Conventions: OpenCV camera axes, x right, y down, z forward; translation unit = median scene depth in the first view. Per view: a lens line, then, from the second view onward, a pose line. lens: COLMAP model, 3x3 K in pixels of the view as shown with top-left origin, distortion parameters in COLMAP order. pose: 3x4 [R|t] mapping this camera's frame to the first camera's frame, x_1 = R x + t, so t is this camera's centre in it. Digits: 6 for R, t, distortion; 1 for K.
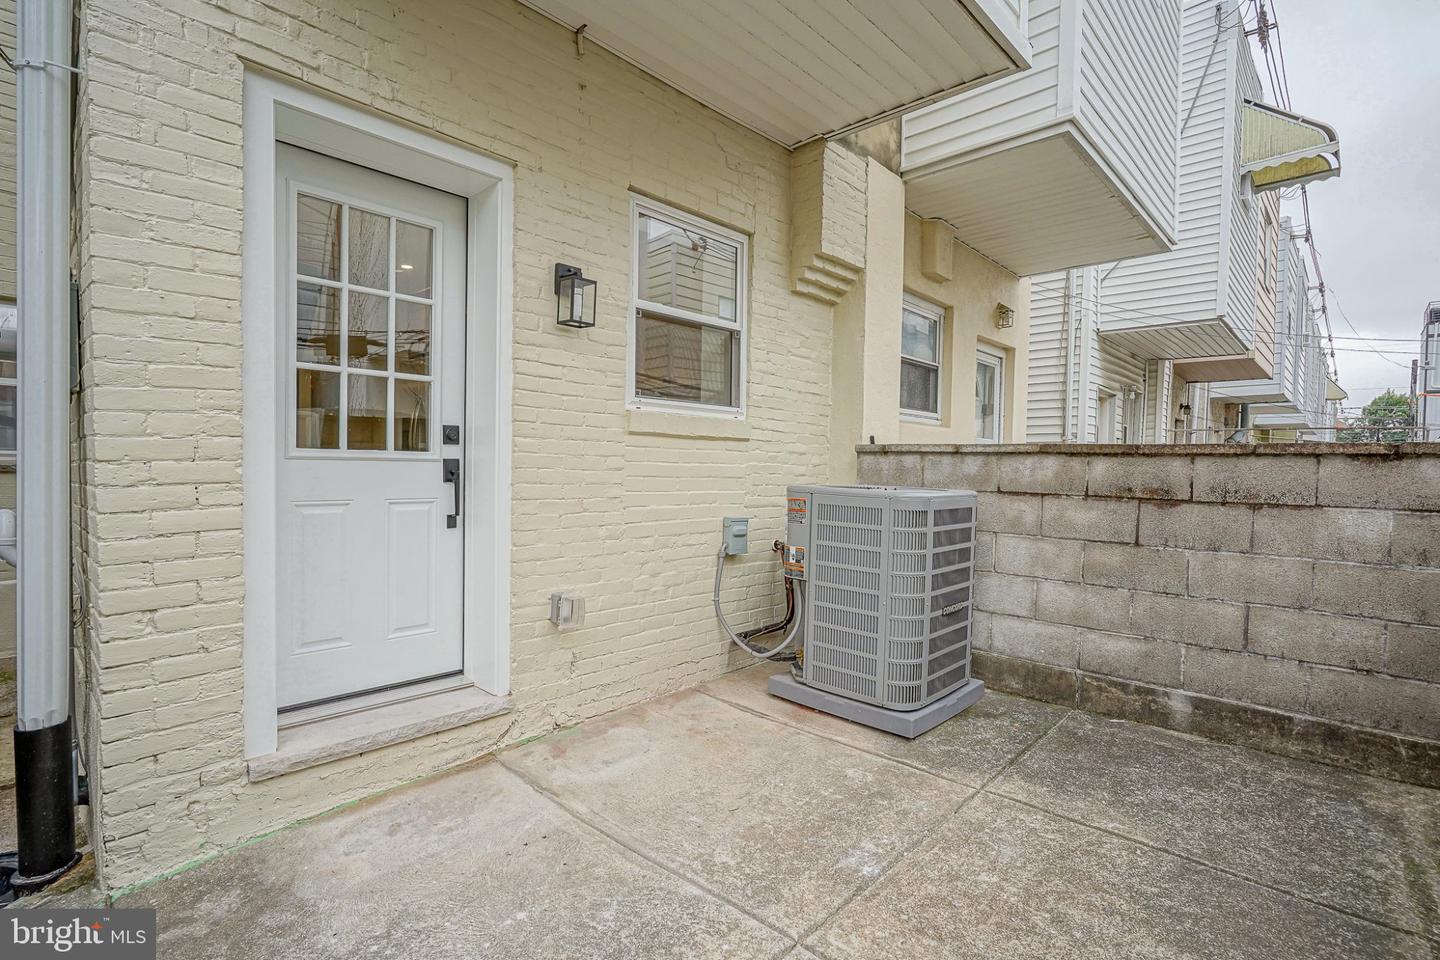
lens RADIAL K [[693.3, 0, 720.0], [0, 693.3, 480.0], [0, 0, 1]] dist [-0.004720, 0.002568]
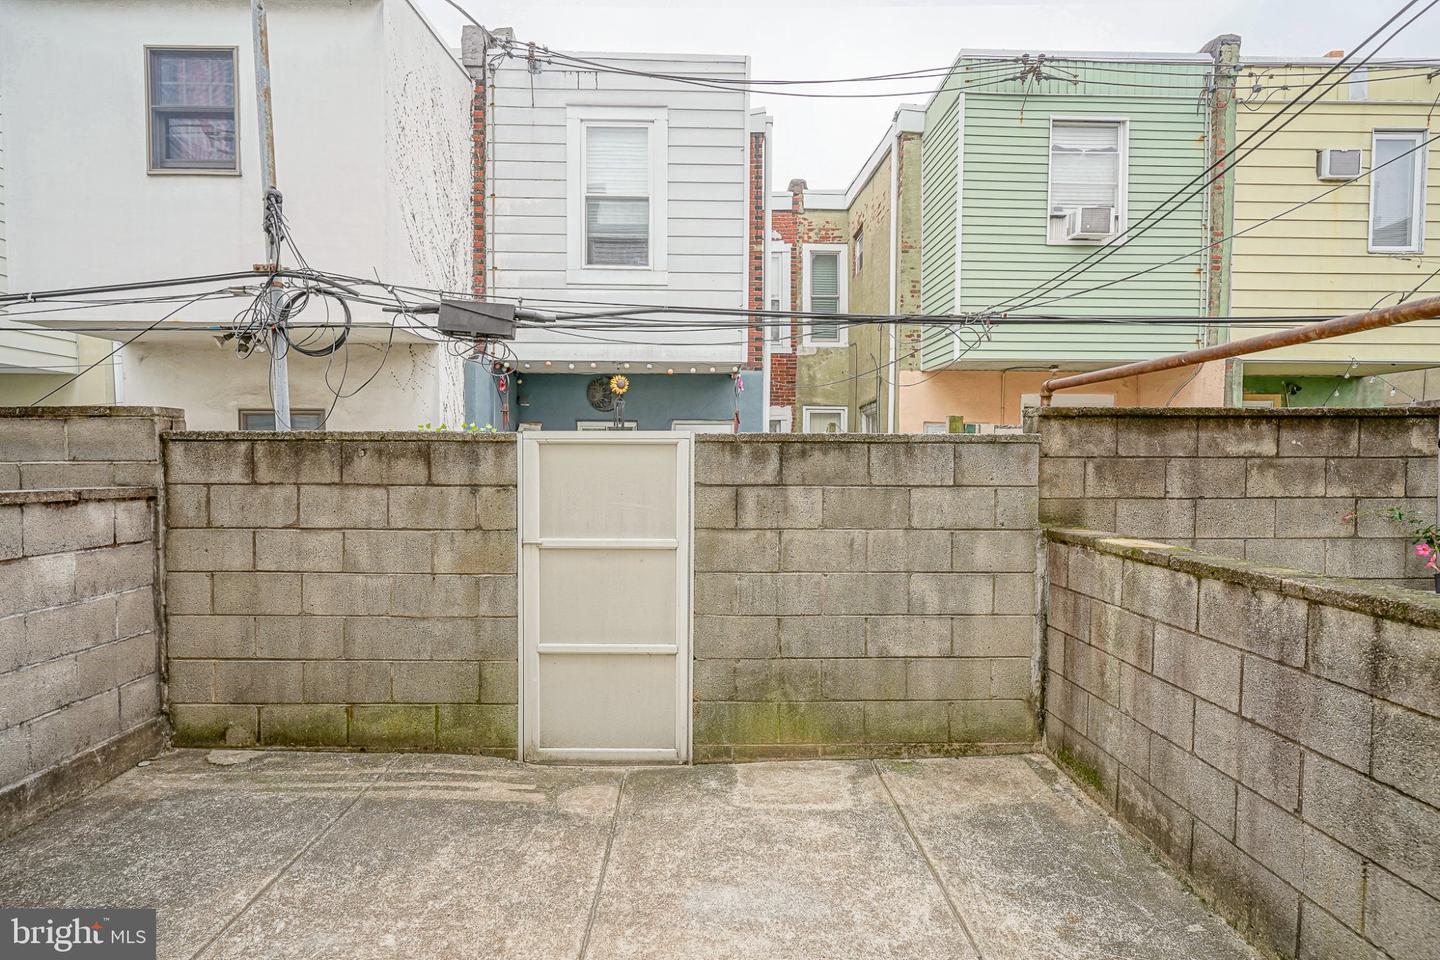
lens RADIAL K [[693.3, 0, 720.0], [0, 693.3, 480.0], [0, 0, 1]] dist [-0.004720, 0.002568]
pose [[-0.701093, -0.041822, 0.711842, -0.501858], [-0.005632, 0.998572, 0.053121, -0.128846], [-0.713047, 0.033234, -0.700328, 1.004516]]
